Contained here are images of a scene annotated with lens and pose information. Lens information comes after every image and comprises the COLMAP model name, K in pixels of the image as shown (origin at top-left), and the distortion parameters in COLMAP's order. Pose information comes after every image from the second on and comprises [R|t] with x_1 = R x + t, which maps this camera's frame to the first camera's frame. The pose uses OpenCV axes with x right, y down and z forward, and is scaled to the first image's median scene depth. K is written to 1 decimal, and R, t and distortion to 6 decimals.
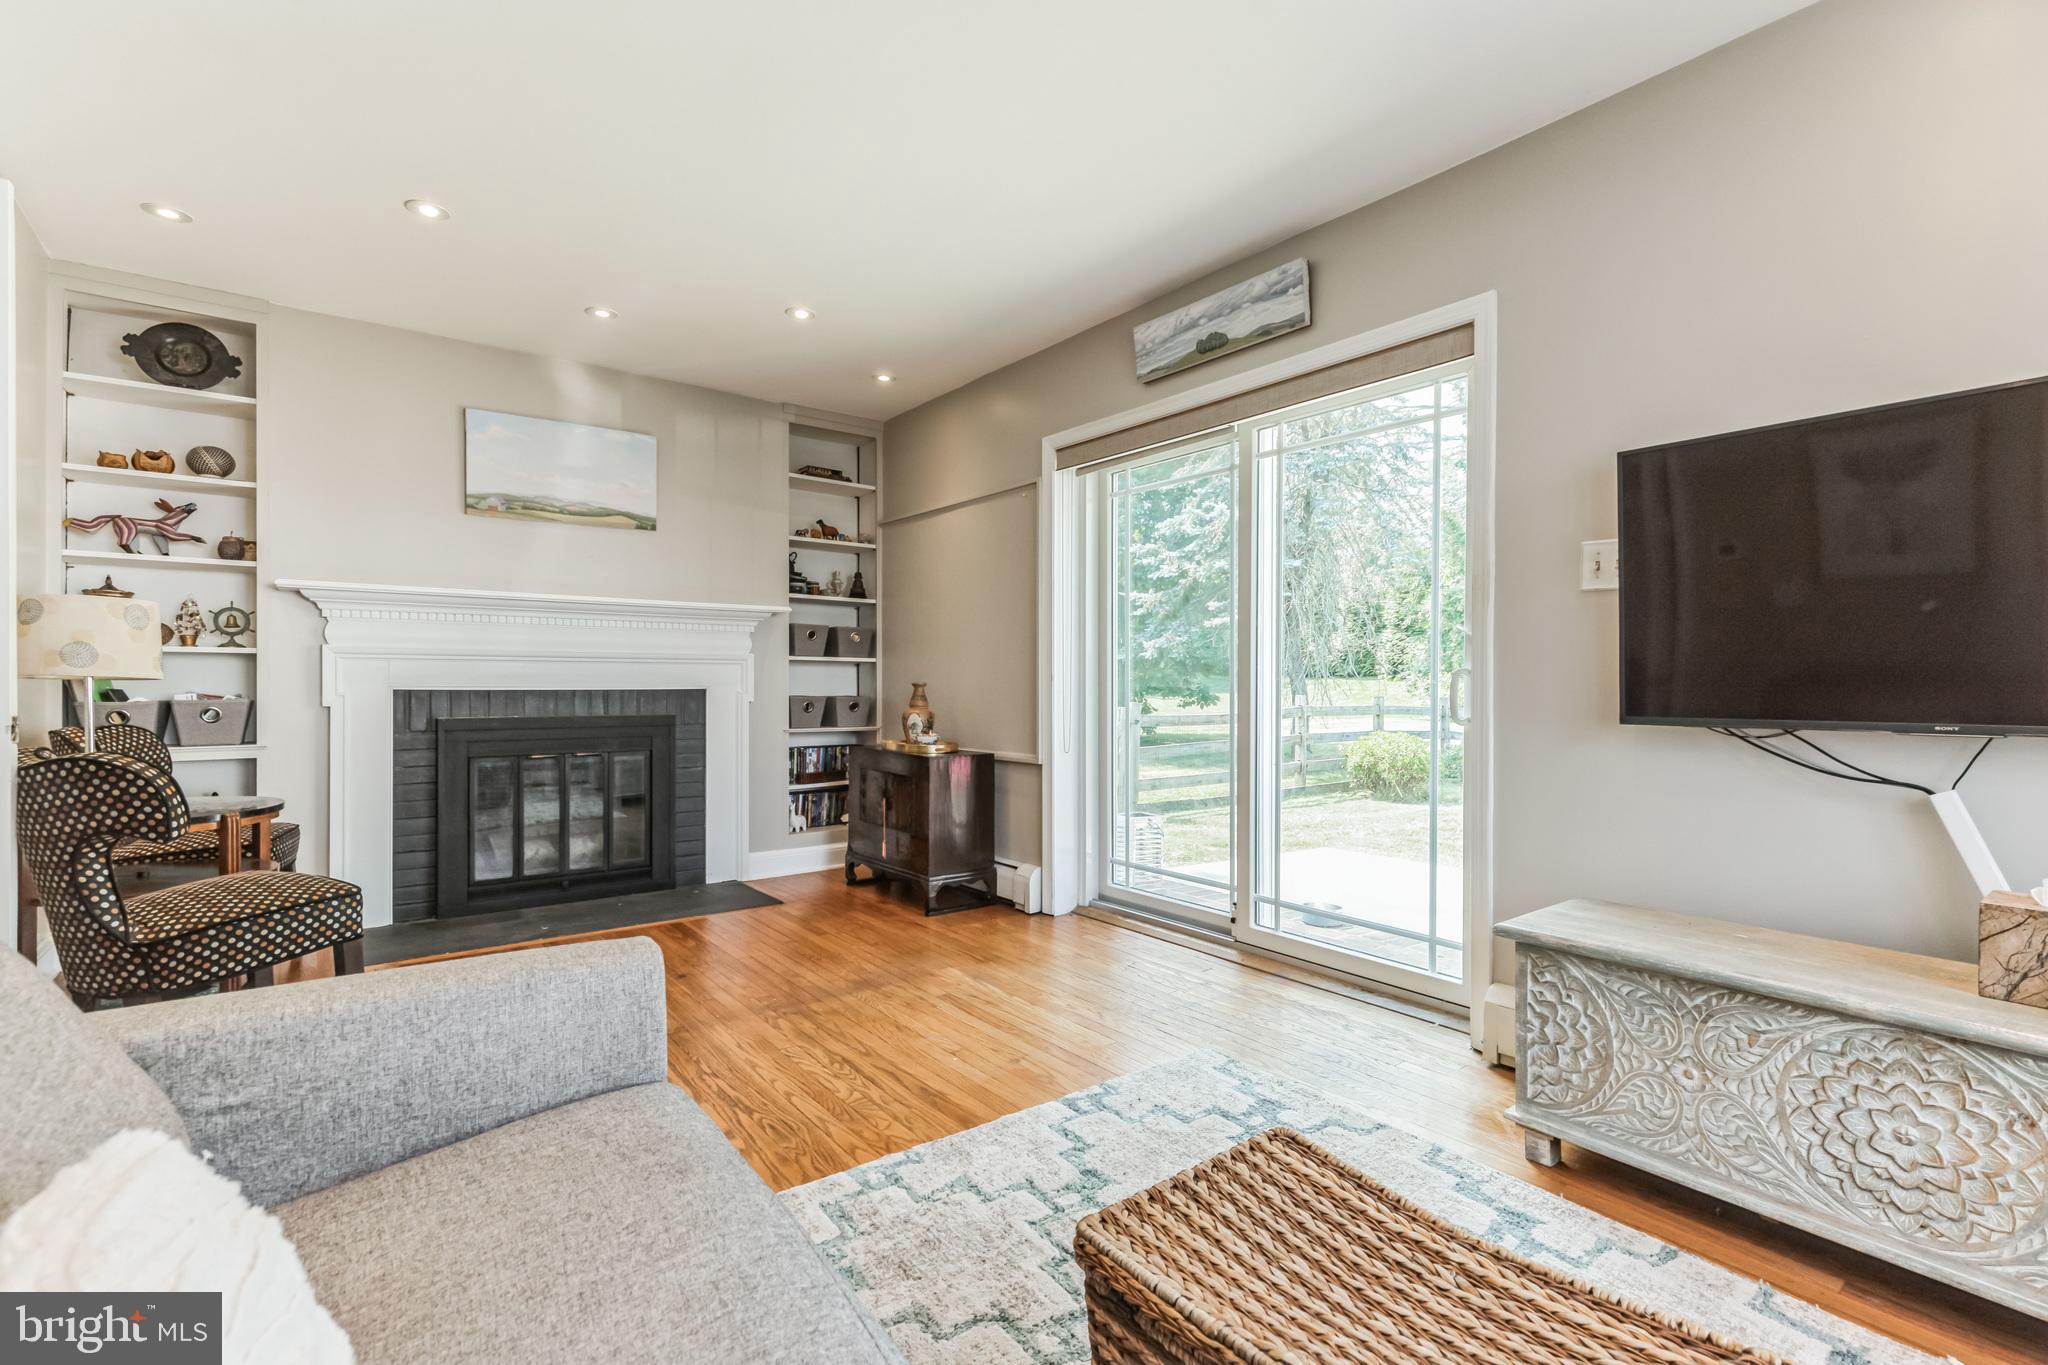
lens RADIAL K [[929.4, 0, 1022.4], [0, 929.4, 703.7], [0, 0, 1]] dist [0.000558, -0.000165]
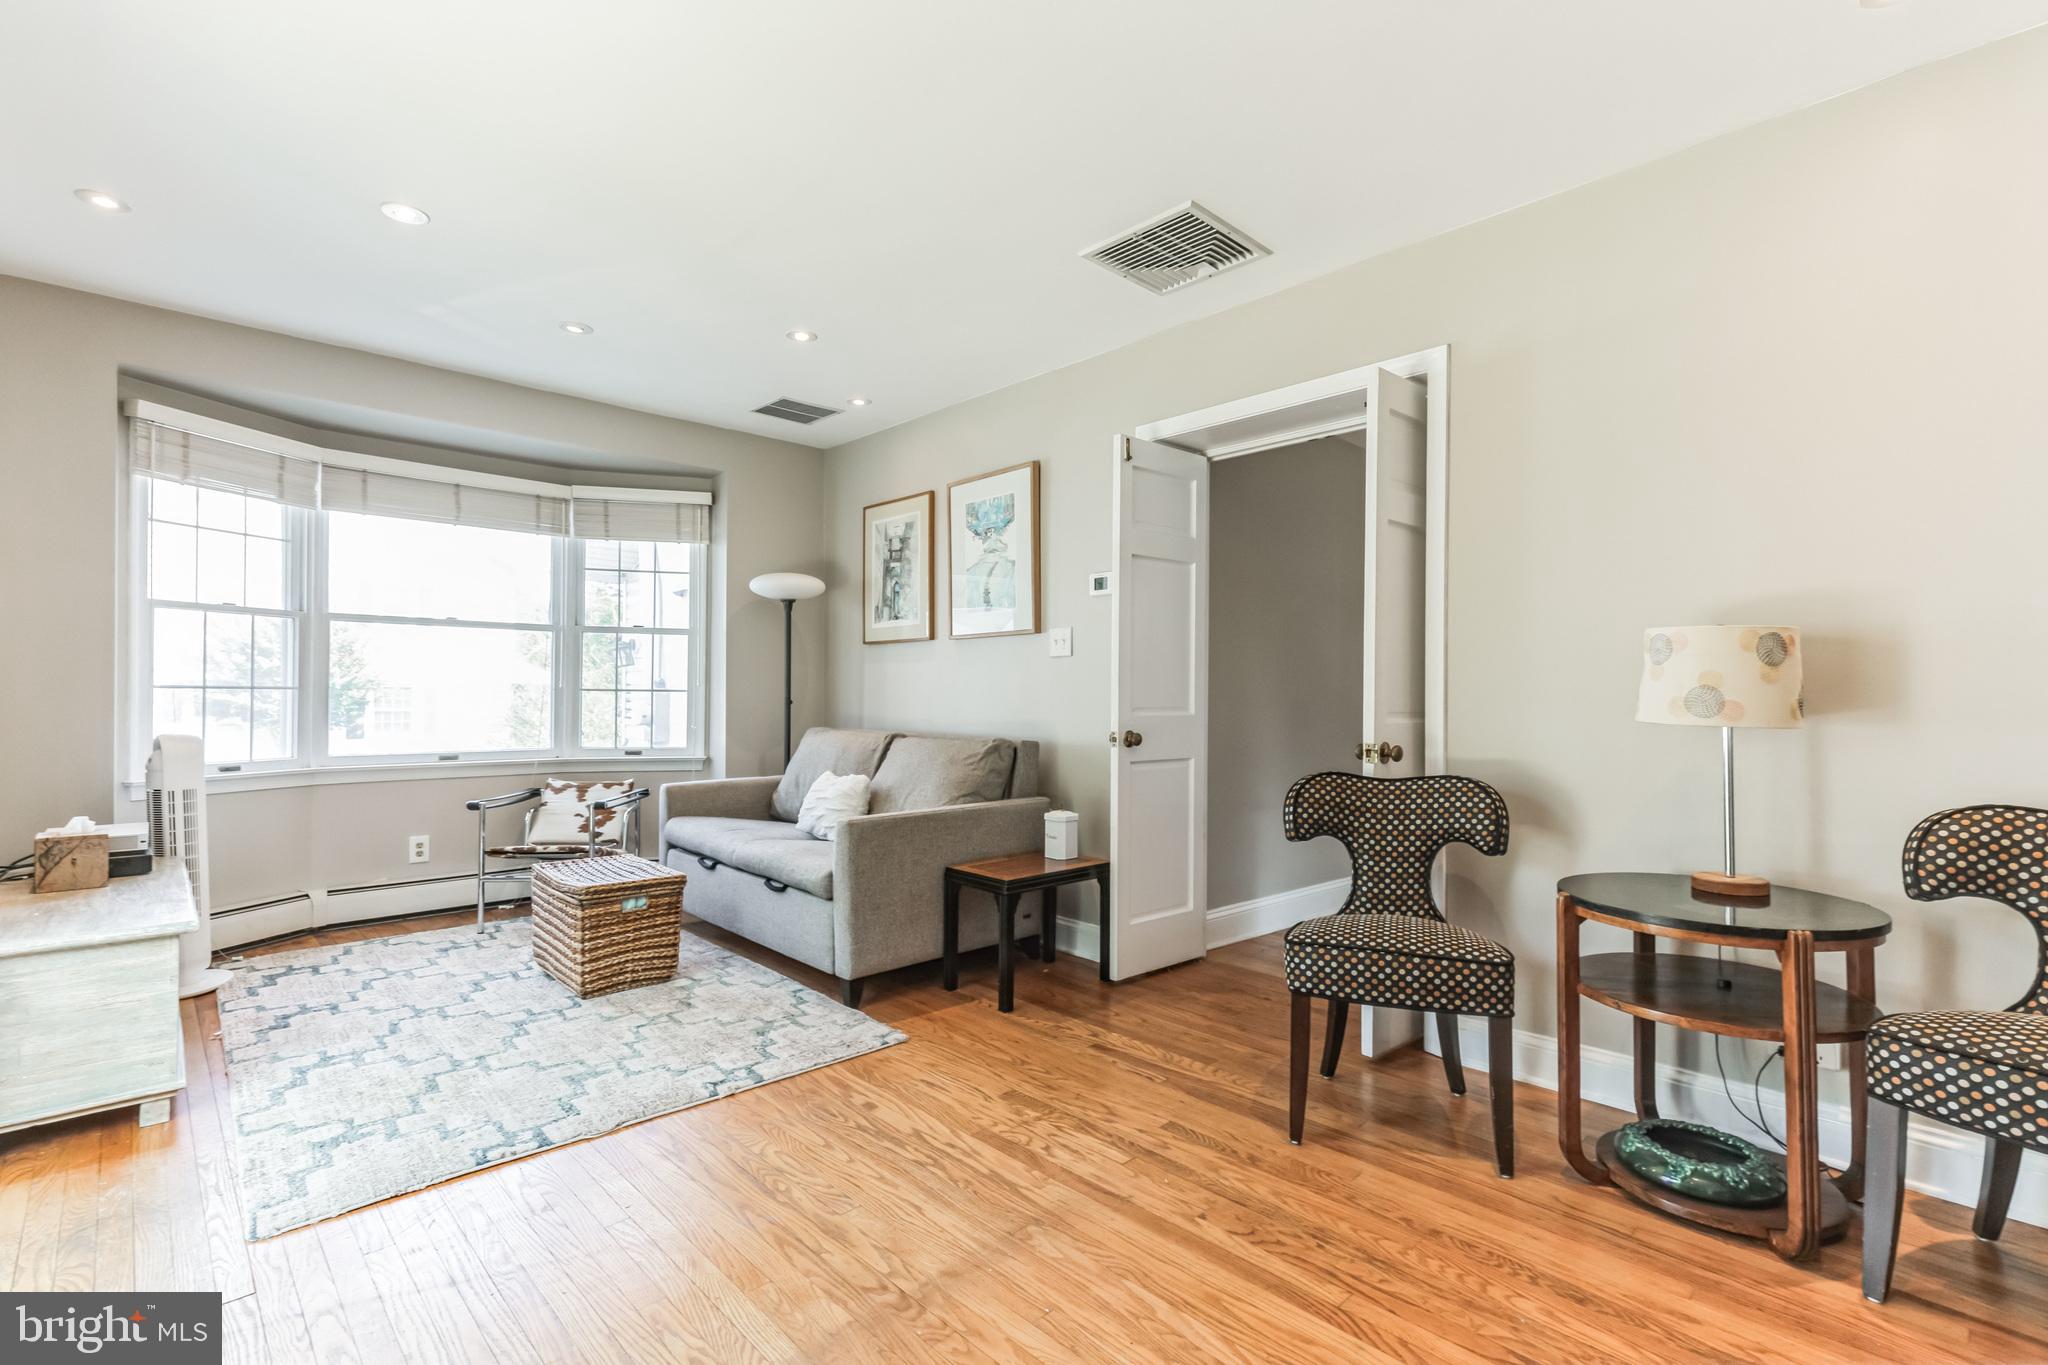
lens RADIAL K [[929.4, 0, 1022.4], [0, 929.4, 703.7], [0, 0, 1]] dist [0.000558, -0.000165]
pose [[-0.994269, -0.000531, -0.106907, -0.385950], [-0.004141, 0.999428, 0.033556, -0.078223], [0.106828, 0.033806, -0.993703, 2.172902]]
